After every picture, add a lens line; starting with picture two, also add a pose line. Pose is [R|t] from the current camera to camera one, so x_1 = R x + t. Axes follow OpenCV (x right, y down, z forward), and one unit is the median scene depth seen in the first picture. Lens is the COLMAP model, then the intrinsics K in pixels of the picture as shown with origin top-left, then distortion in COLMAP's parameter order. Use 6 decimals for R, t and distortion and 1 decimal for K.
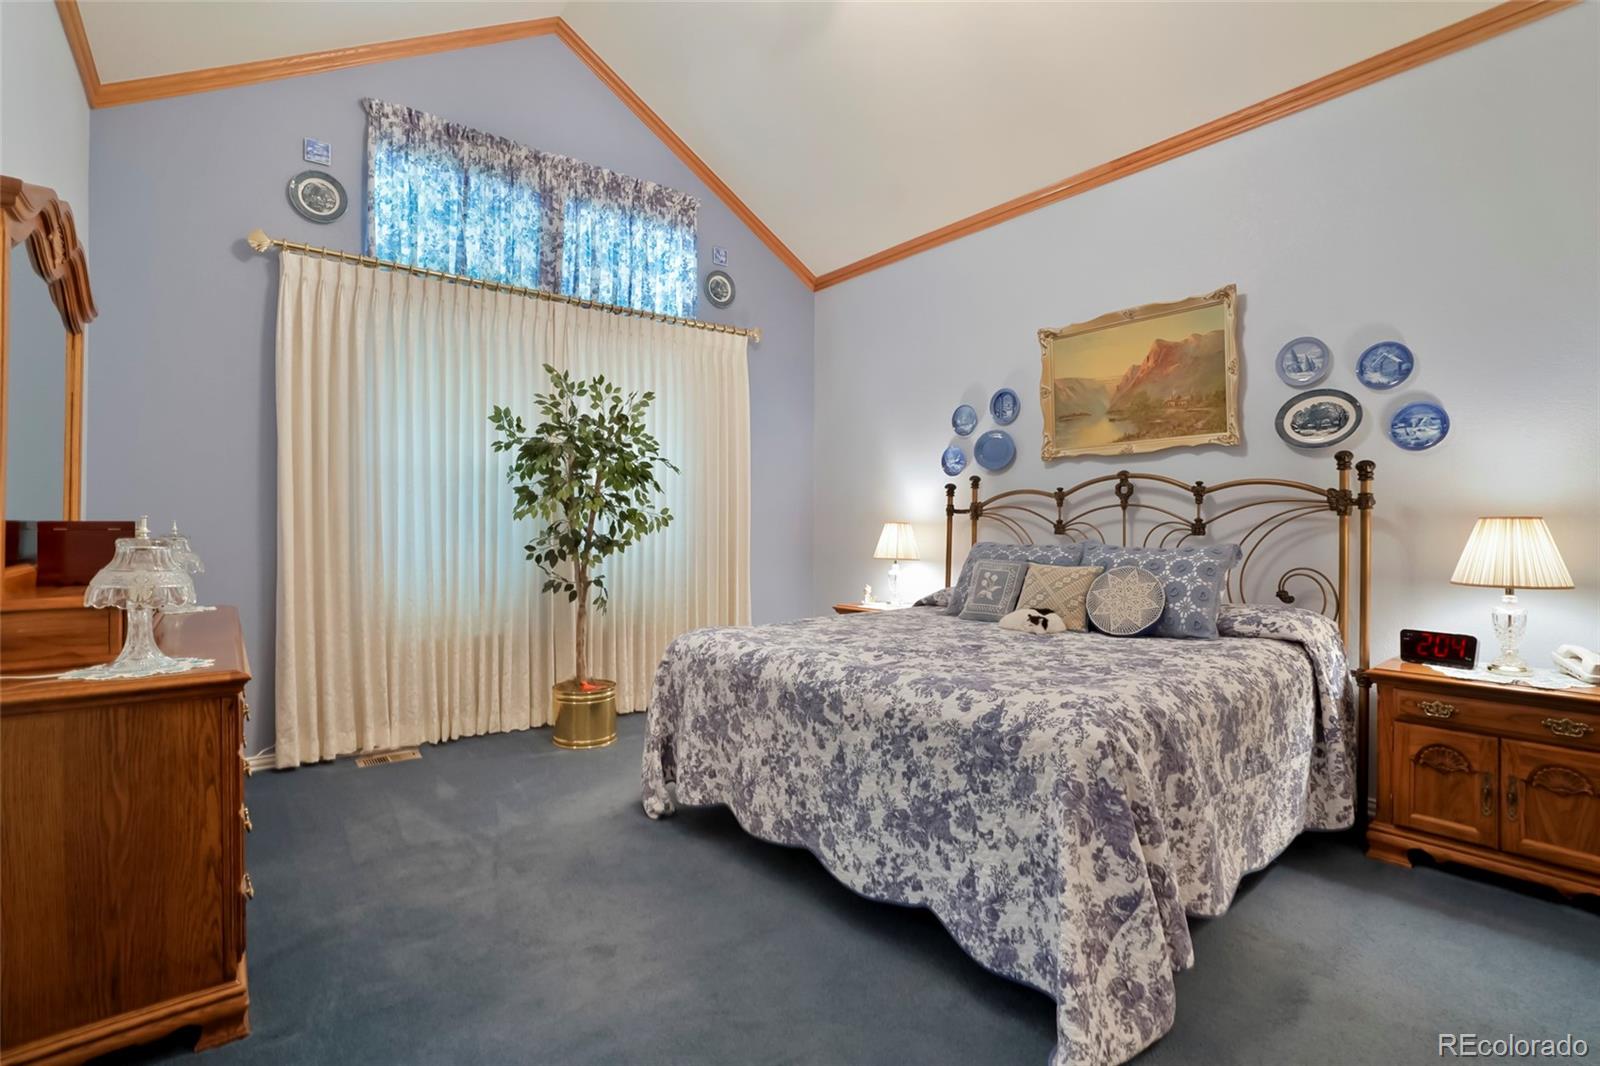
lens RADIAL K [[760.2, 0, 800.3], [0, 760.2, 531.1], [0, 0, 1]] dist [-0.024333, 0.004131]
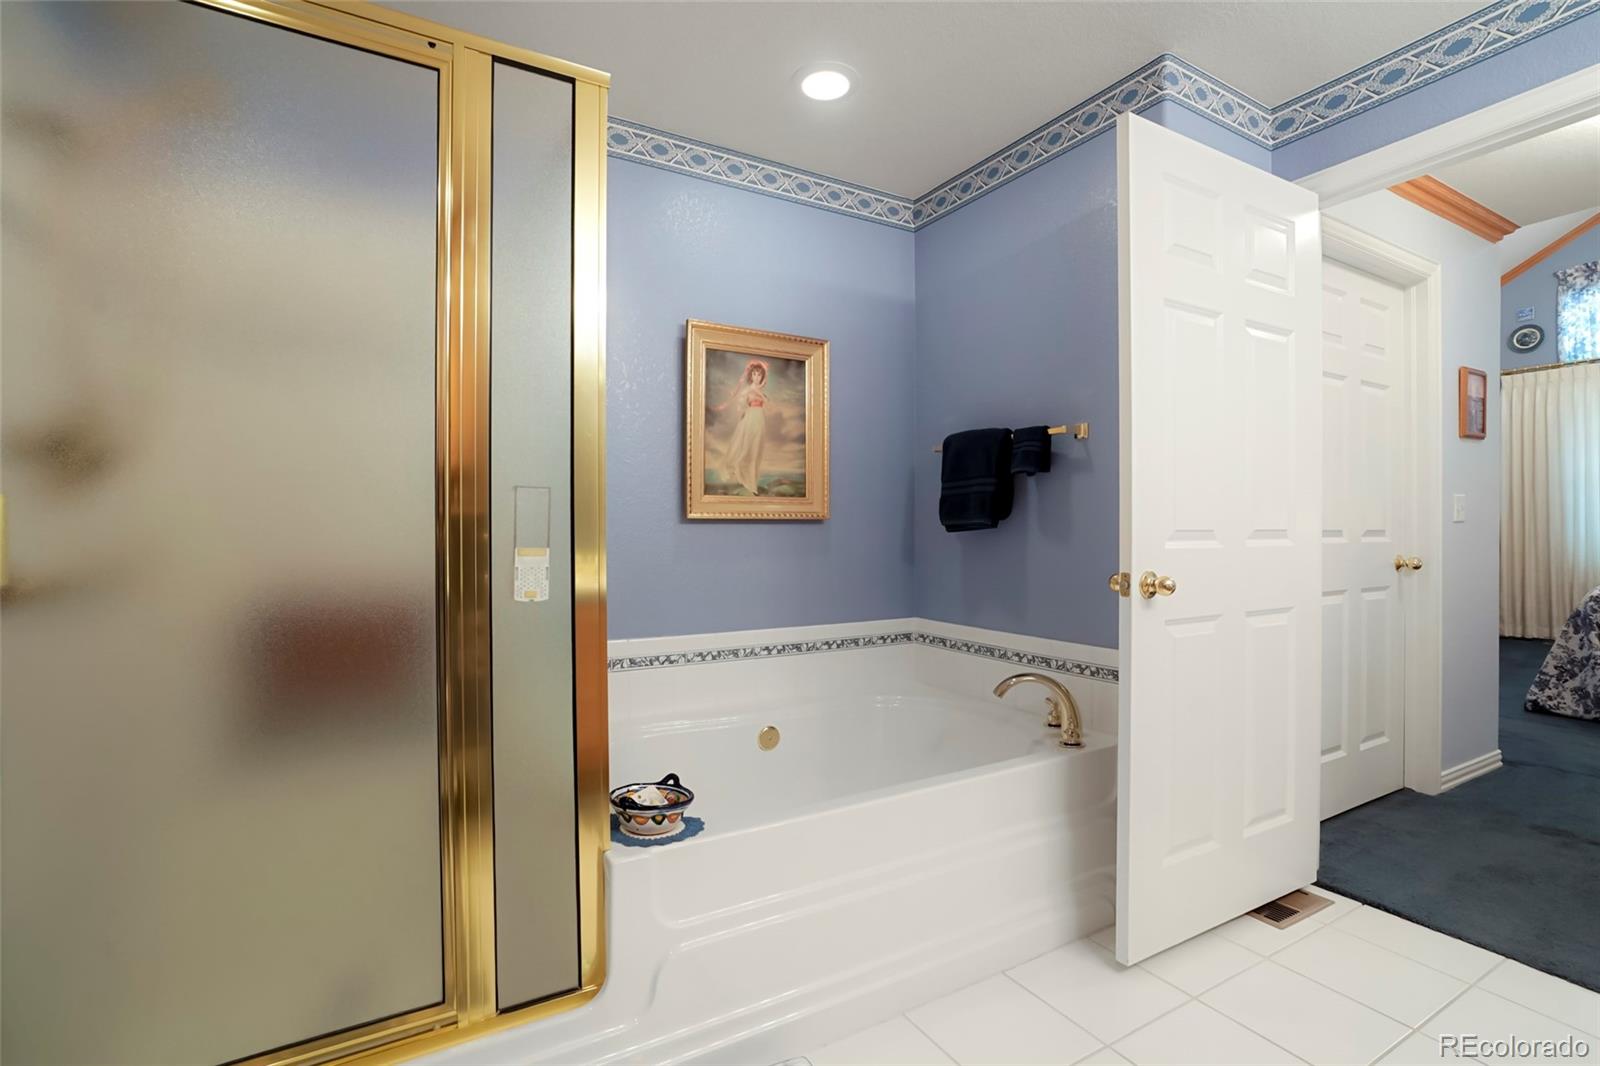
lens RADIAL K [[760.2, 0, 797.1], [0, 760.2, 529.5], [0, 0, 1]] dist [-0.024333, 0.004131]
pose [[-0.113607, 0.001069, -0.993525, 1.344434], [-0.001490, 0.999998, 0.001246, 0.025938], [0.993525, 0.001622, -0.113605, -0.561614]]
